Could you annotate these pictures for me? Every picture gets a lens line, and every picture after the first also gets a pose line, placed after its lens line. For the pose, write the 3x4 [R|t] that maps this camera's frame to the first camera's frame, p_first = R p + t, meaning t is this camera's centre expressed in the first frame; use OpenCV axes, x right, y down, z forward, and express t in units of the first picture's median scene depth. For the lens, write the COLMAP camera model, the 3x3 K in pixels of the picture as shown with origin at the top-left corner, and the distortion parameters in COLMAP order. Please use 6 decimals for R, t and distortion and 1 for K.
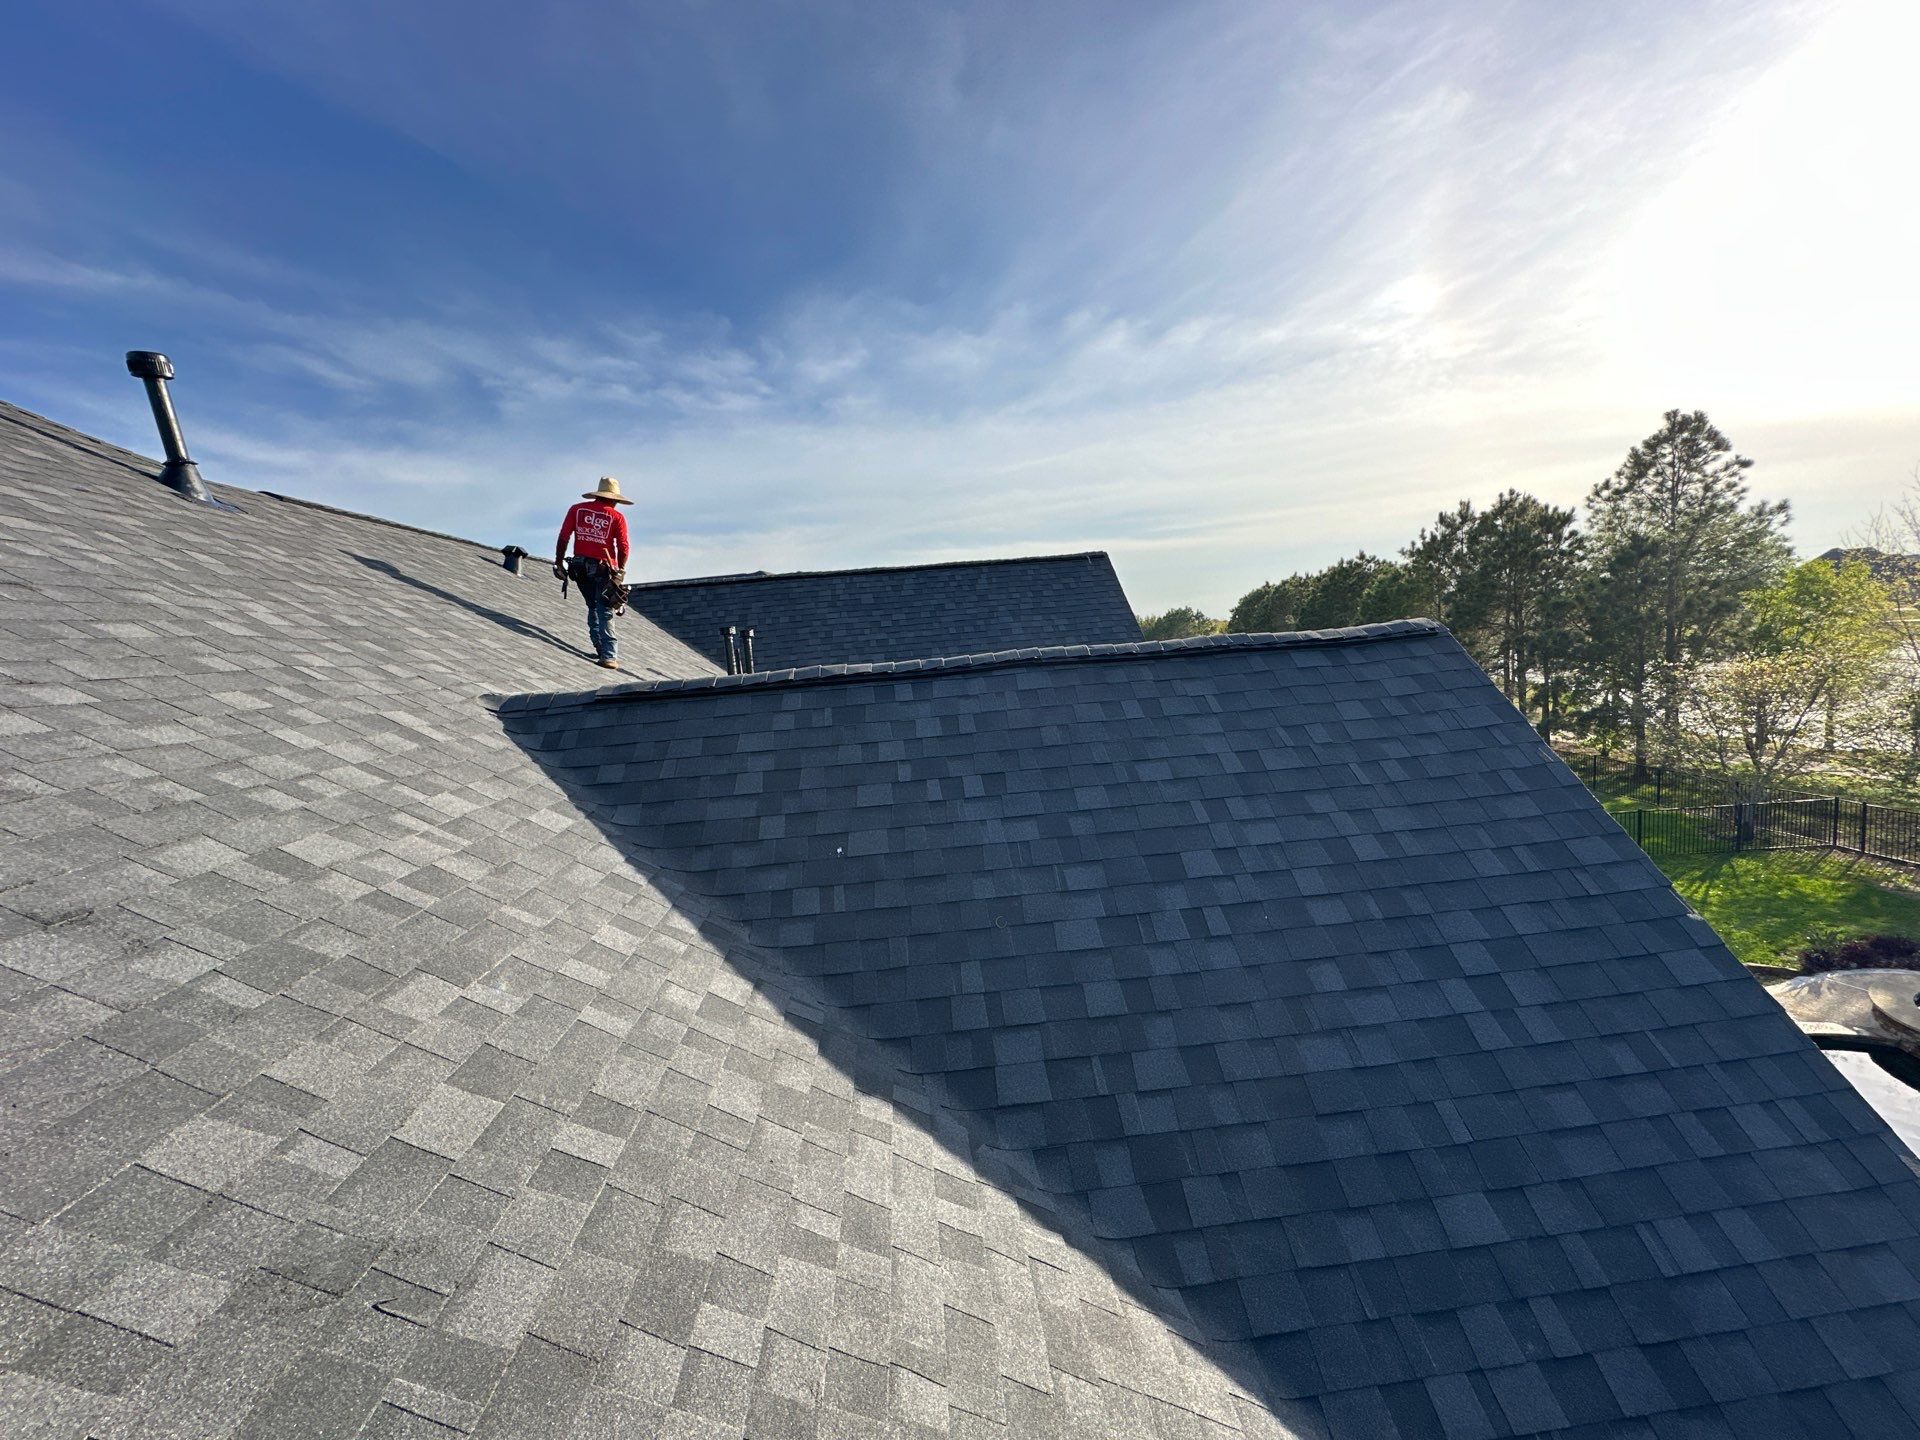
lens RADIAL K [[768.2, 0, 961.3], [0, 768.2, 722.1], [0, 0, 1]] dist [-0.002212, 0.000468]
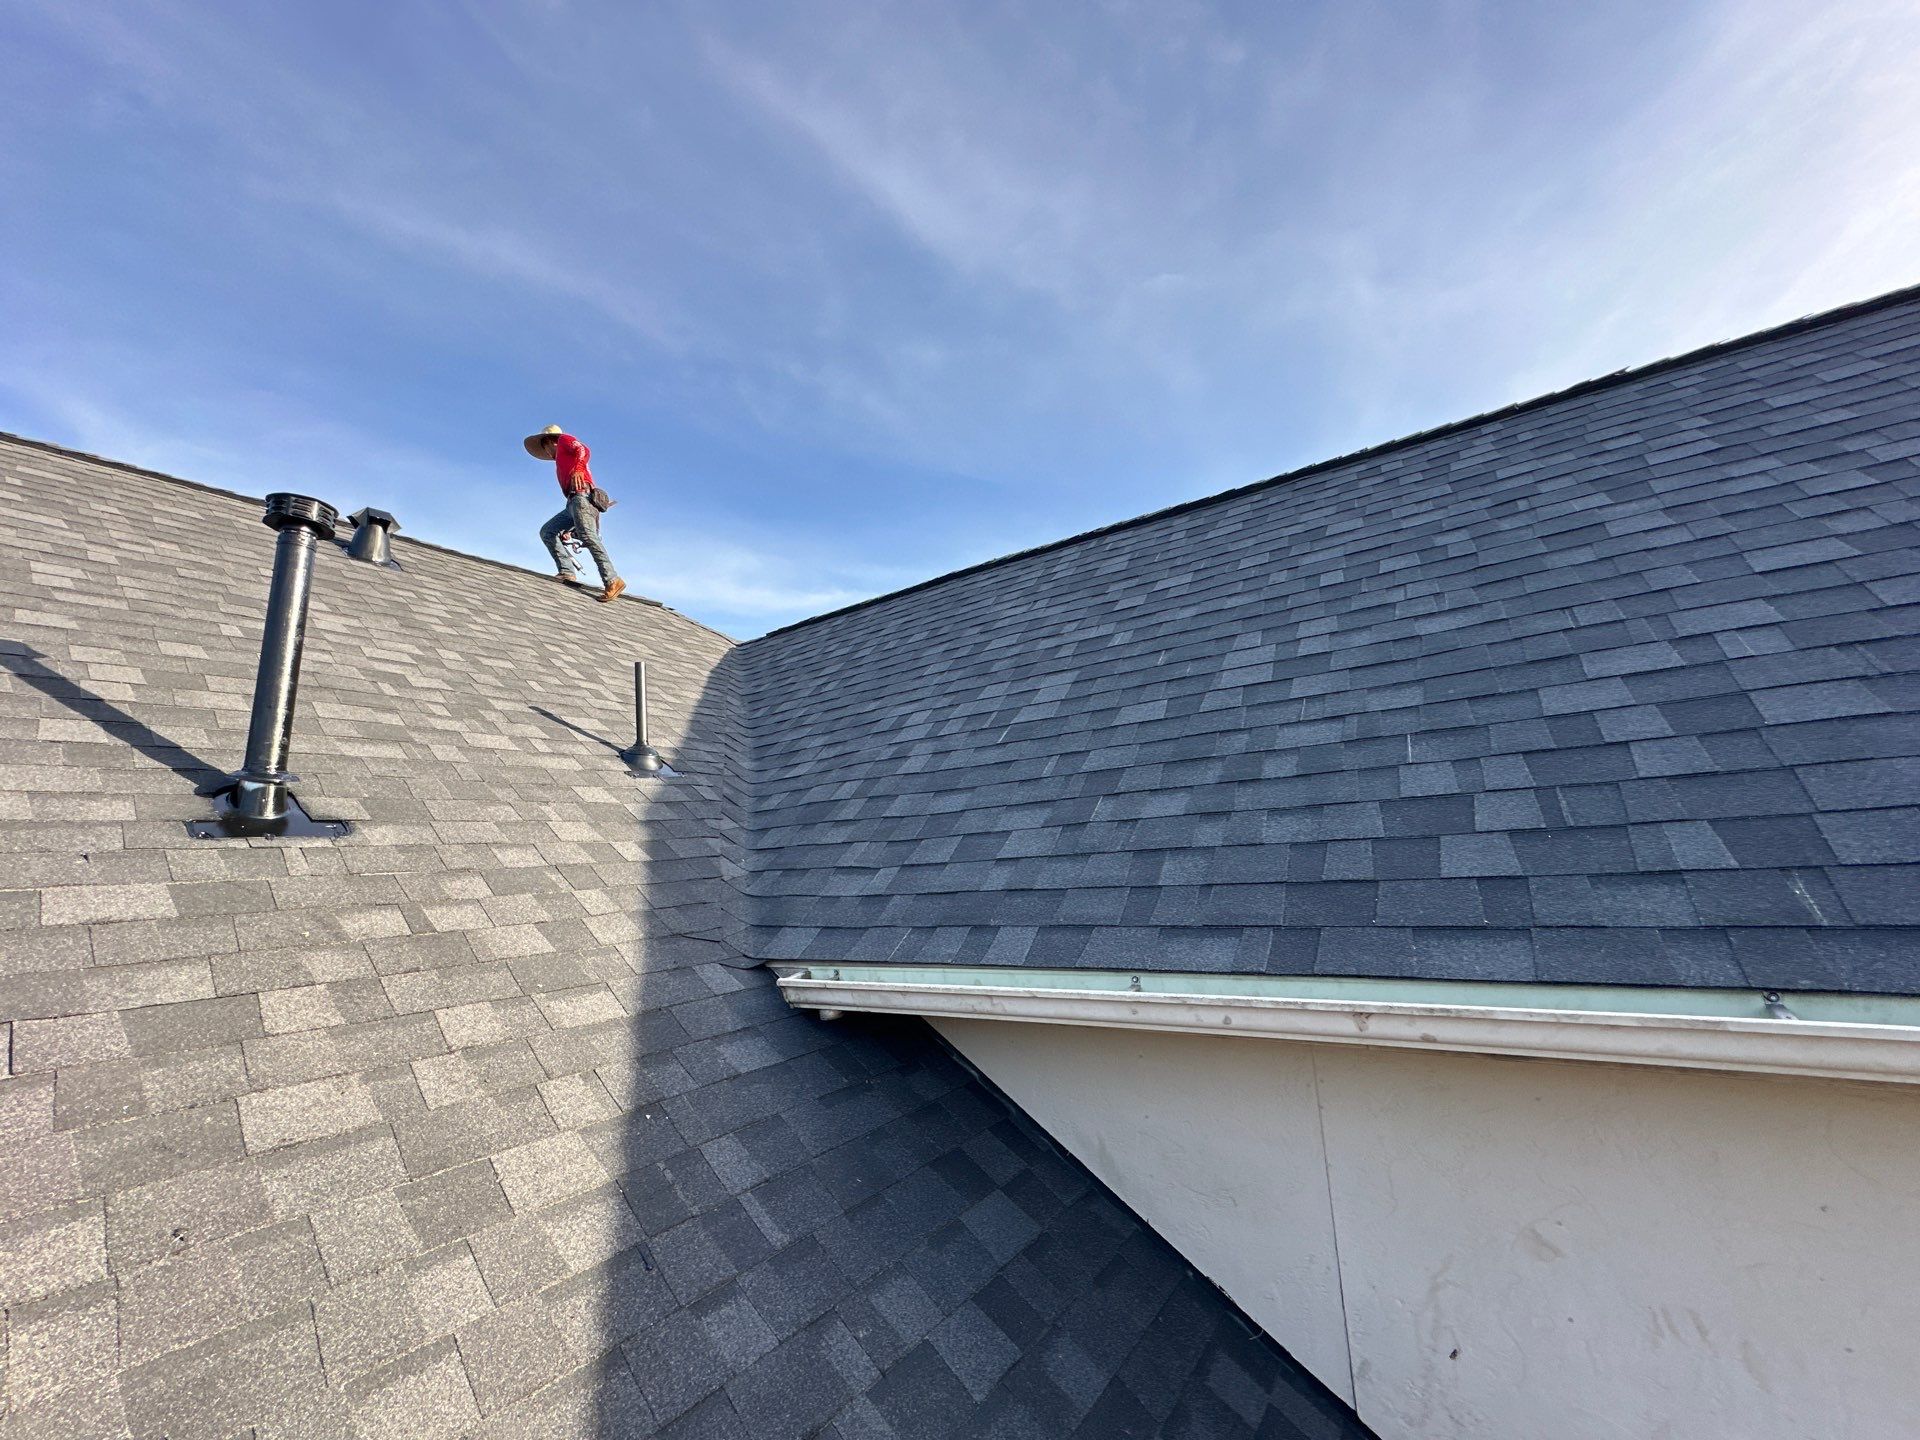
lens RADIAL K [[768.2, 0, 961.3], [0, 768.2, 722.1], [0, 0, 1]] dist [-0.002212, 0.000468]
pose [[0.773997, -0.074846, -0.628750, 0.168534], [-0.067338, 0.977628, -0.199271, -0.009377], [0.629598, 0.196574, 0.751641, 2.134729]]
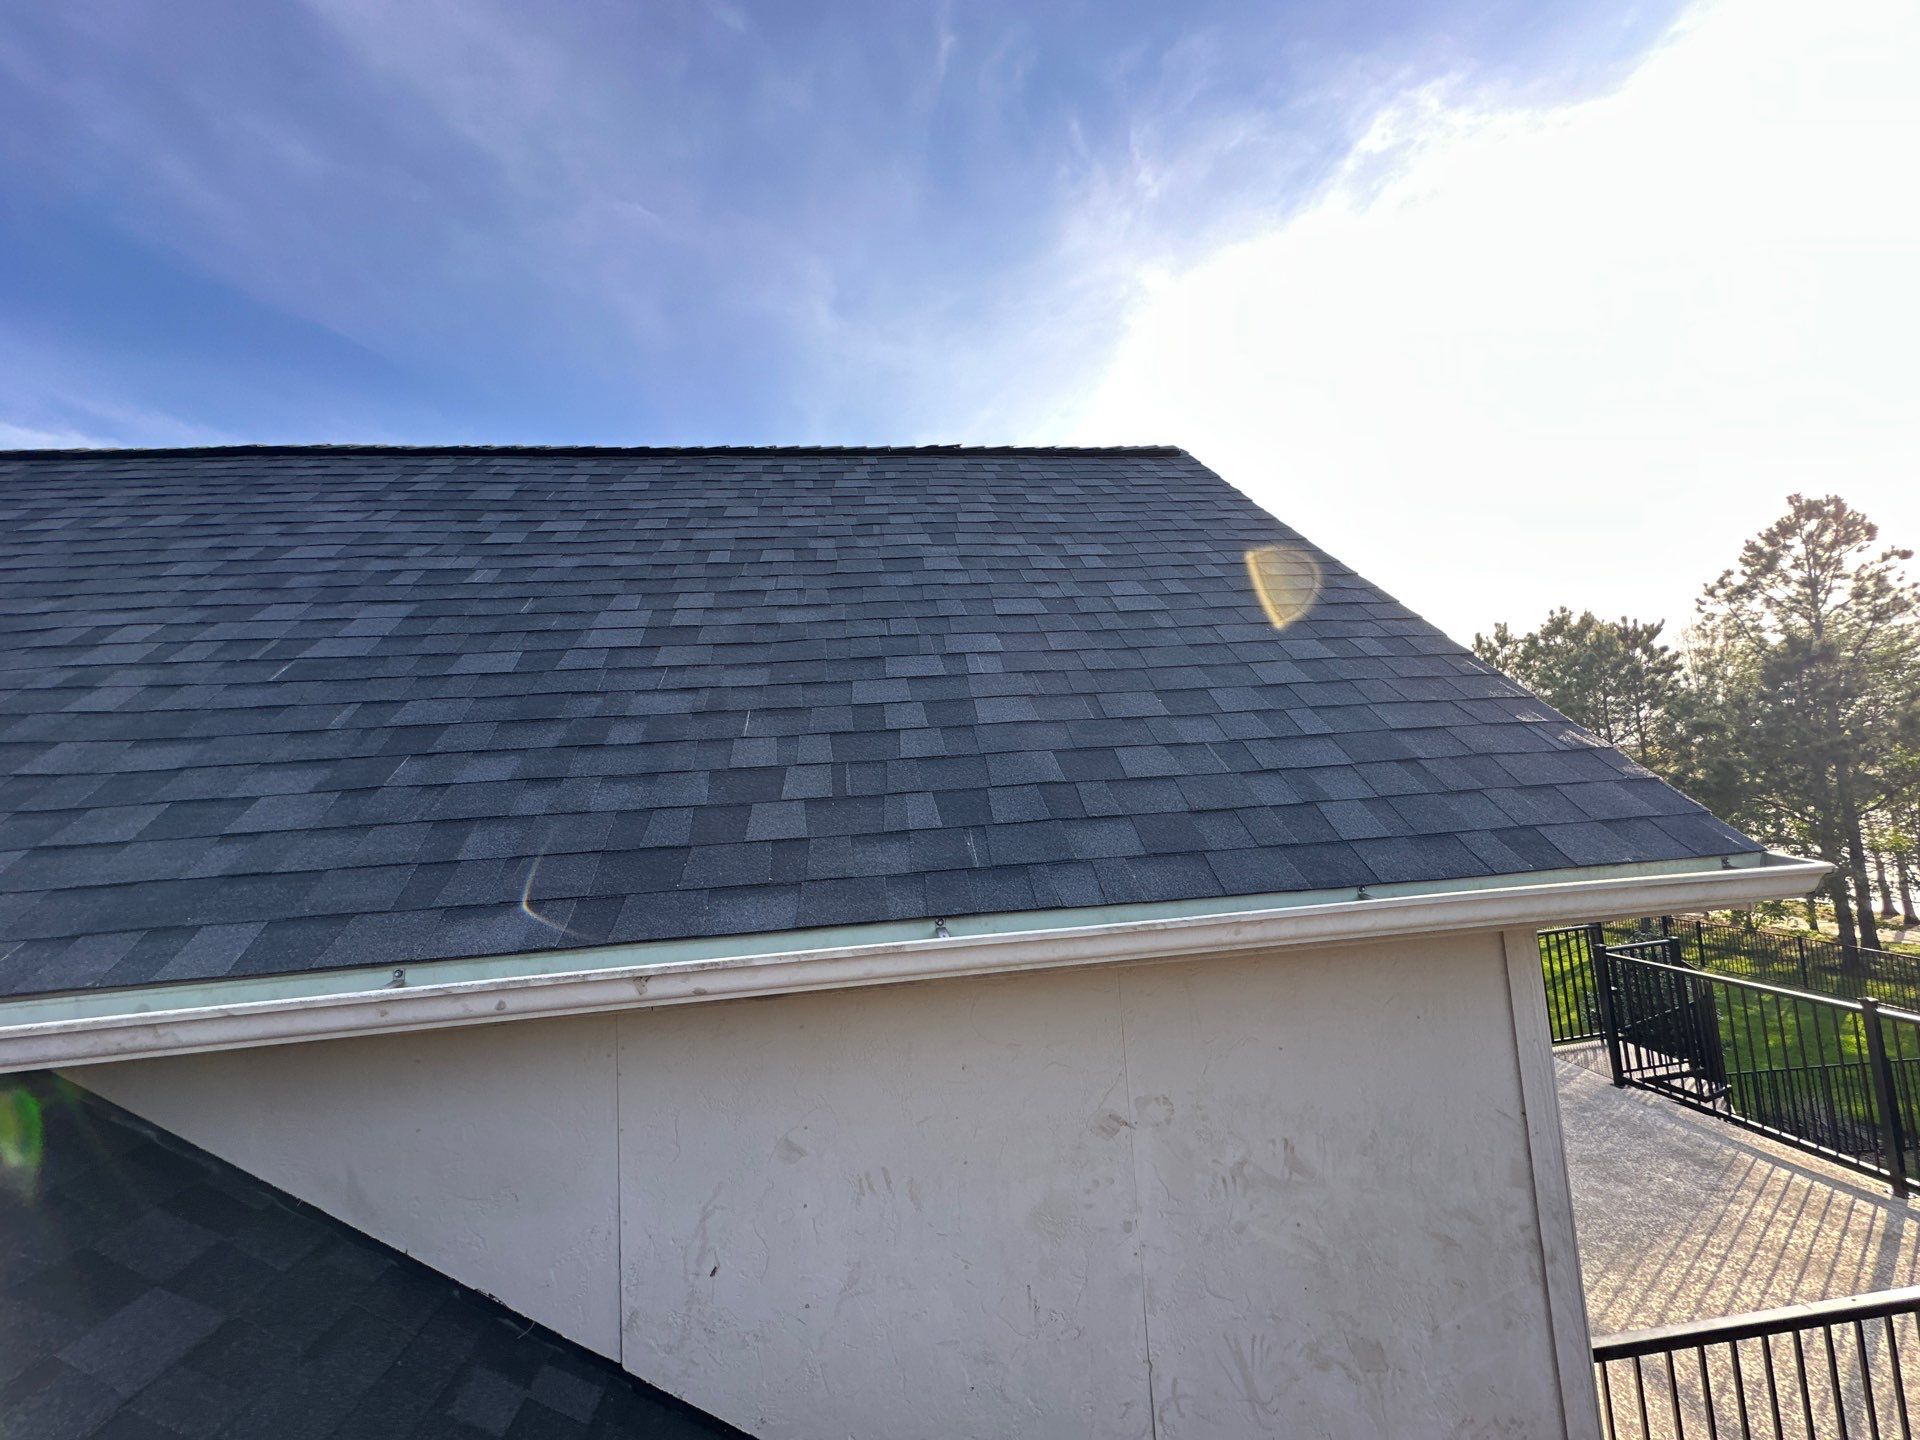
lens RADIAL K [[768.2, 0, 961.3], [0, 768.2, 722.1], [0, 0, 1]] dist [-0.002212, 0.000468]
pose [[0.999204, 0.021346, 0.033715, 0.213616], [-0.014436, 0.981034, -0.193299, -0.010756], [-0.037202, 0.192658, 0.980560, 2.164248]]
